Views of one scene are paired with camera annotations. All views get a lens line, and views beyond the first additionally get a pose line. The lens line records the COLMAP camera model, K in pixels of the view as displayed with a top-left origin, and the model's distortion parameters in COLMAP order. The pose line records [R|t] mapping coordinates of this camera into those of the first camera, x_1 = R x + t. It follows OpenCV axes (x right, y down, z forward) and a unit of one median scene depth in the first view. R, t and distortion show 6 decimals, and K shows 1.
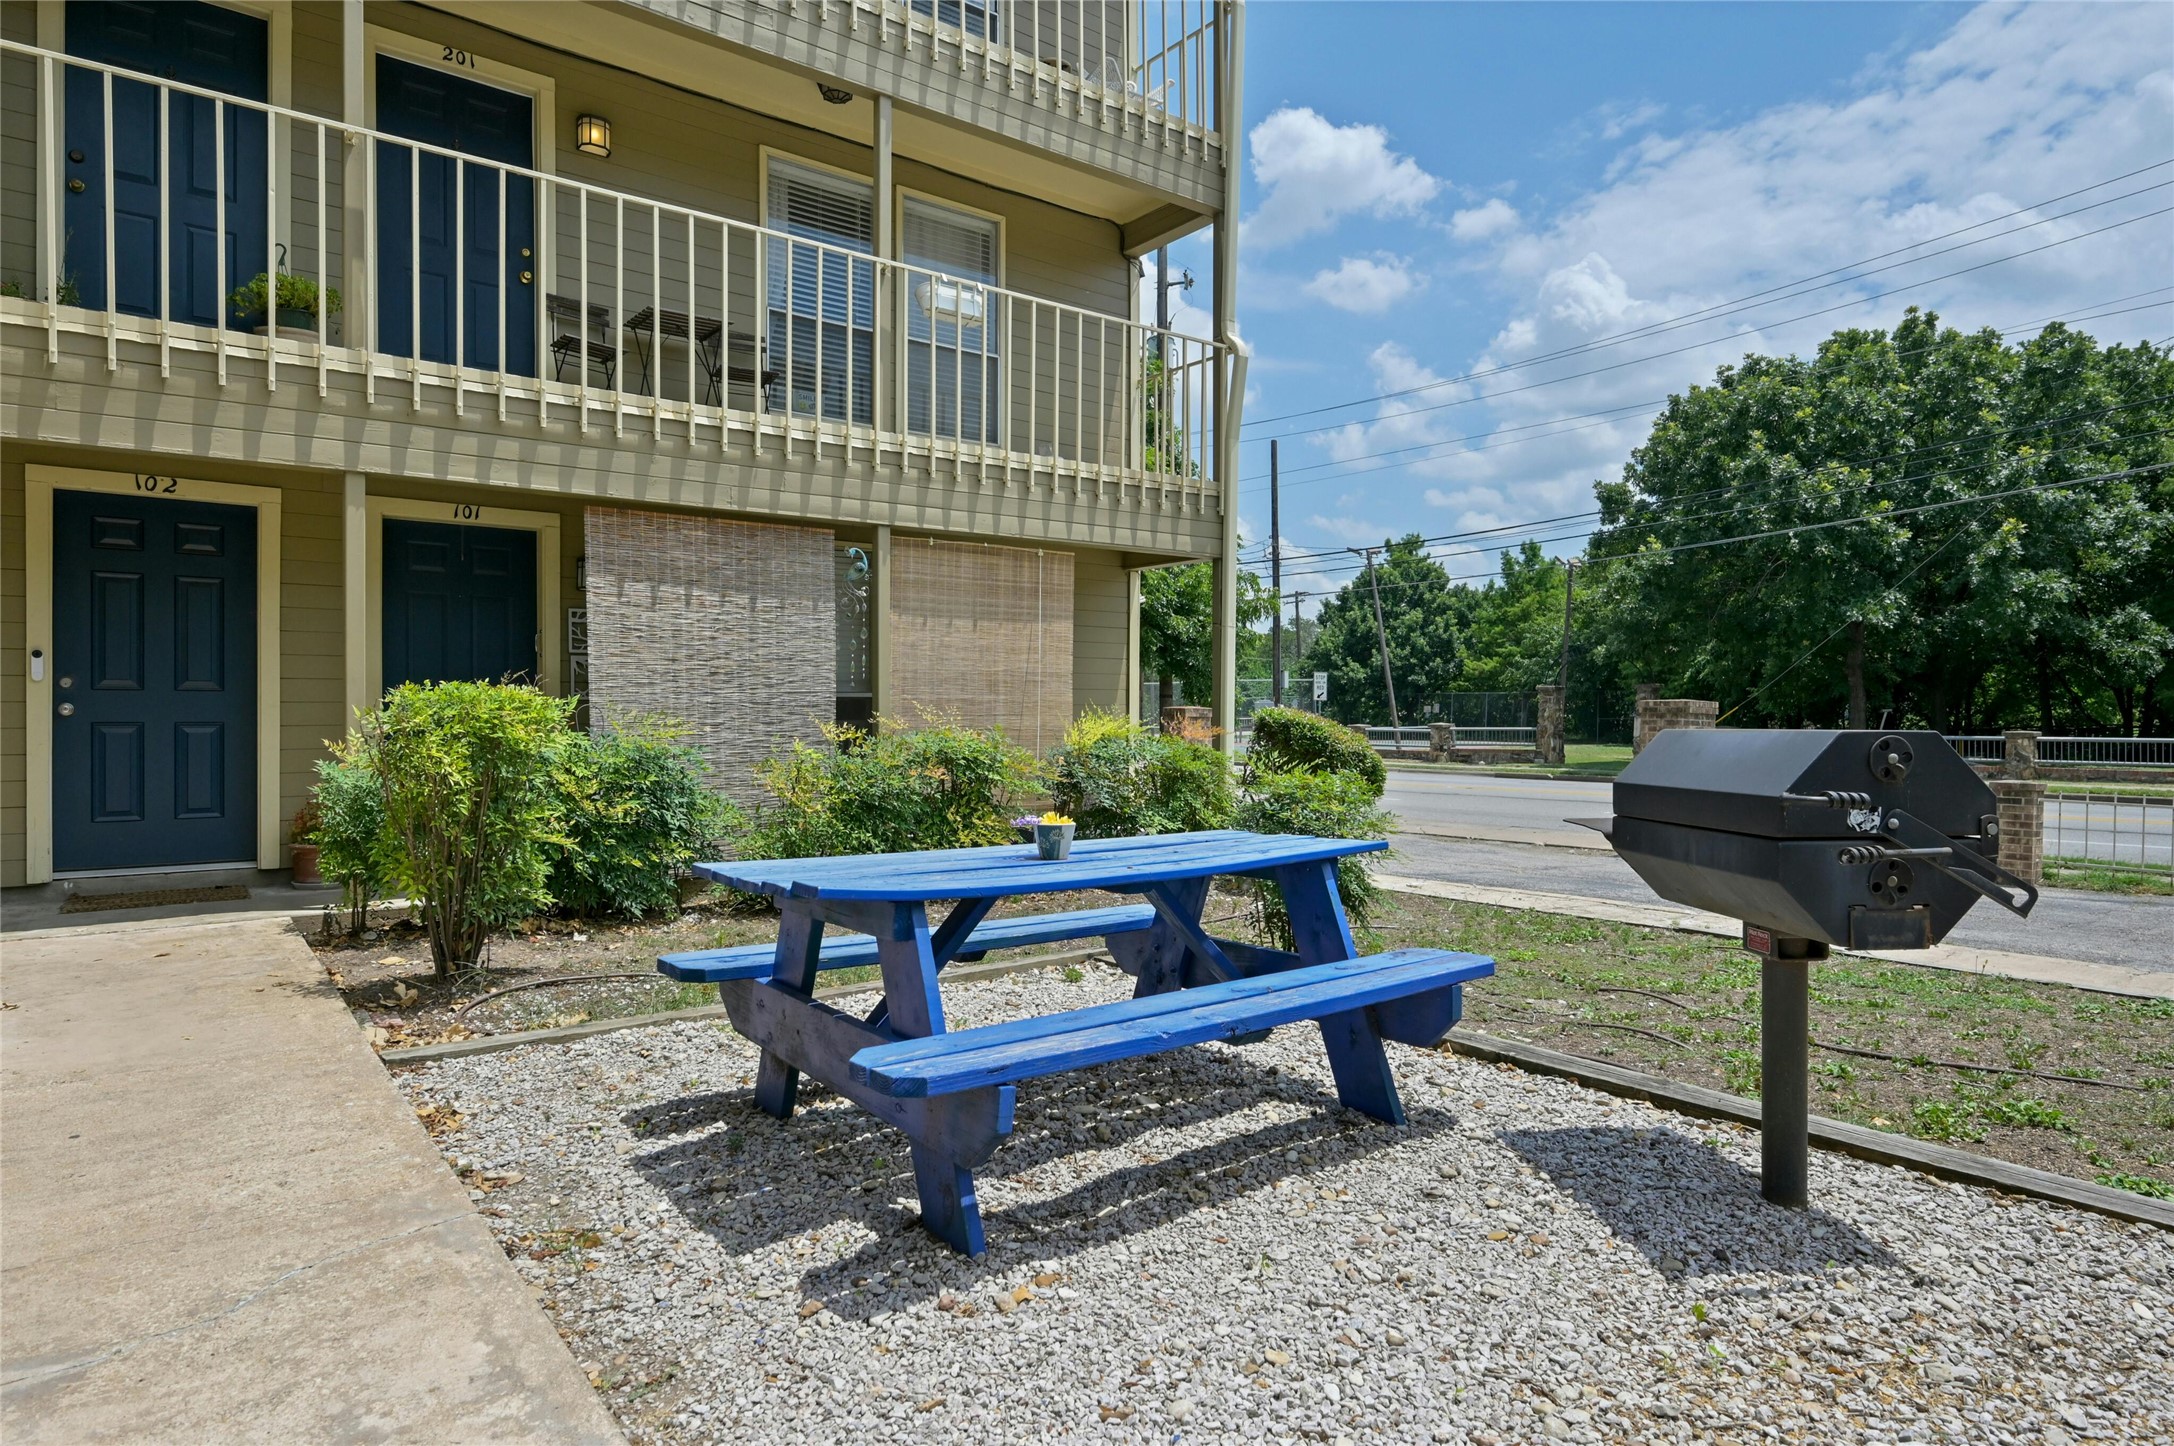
lens RADIAL K [[890.0, 0, 1088.5], [0, 890.0, 694.4], [0, 0, 1]] dist [0.016219, -0.000034]
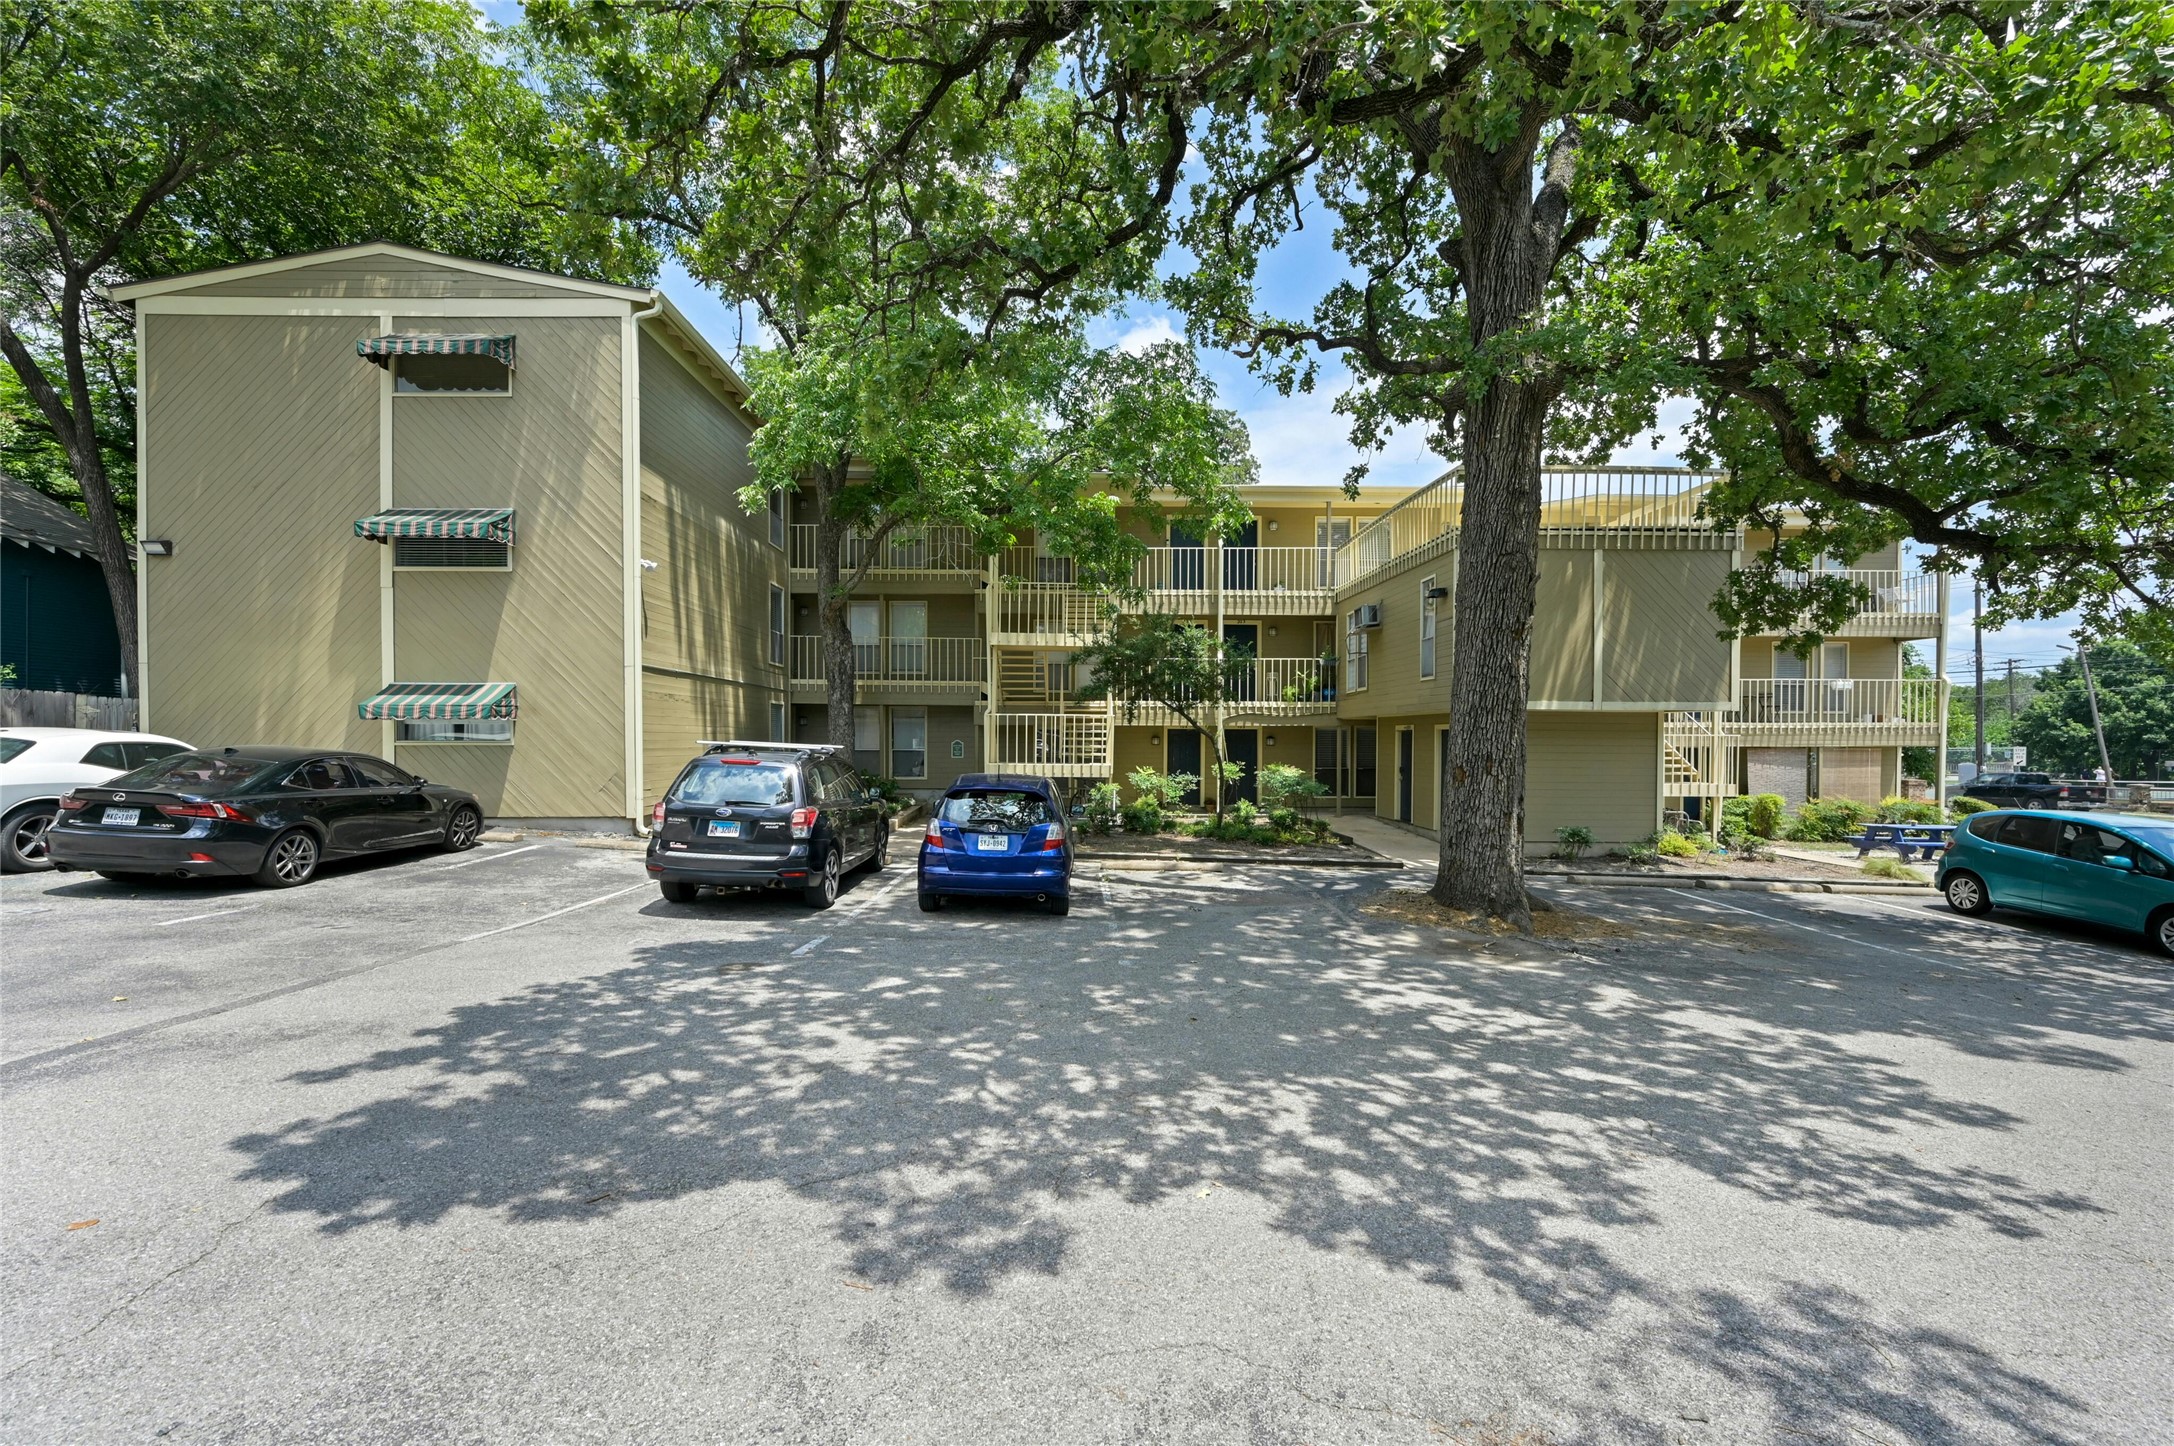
lens RADIAL K [[890.0, 0, 1088.5], [0, 890.0, 694.4], [0, 0, 1]] dist [0.016219, -0.000034]
pose [[0.831710, -0.005906, -0.555180, -0.564373], [0.007912, 0.999968, 0.001216, -0.356534], [0.555155, -0.005404, 0.831730, -3.219899]]
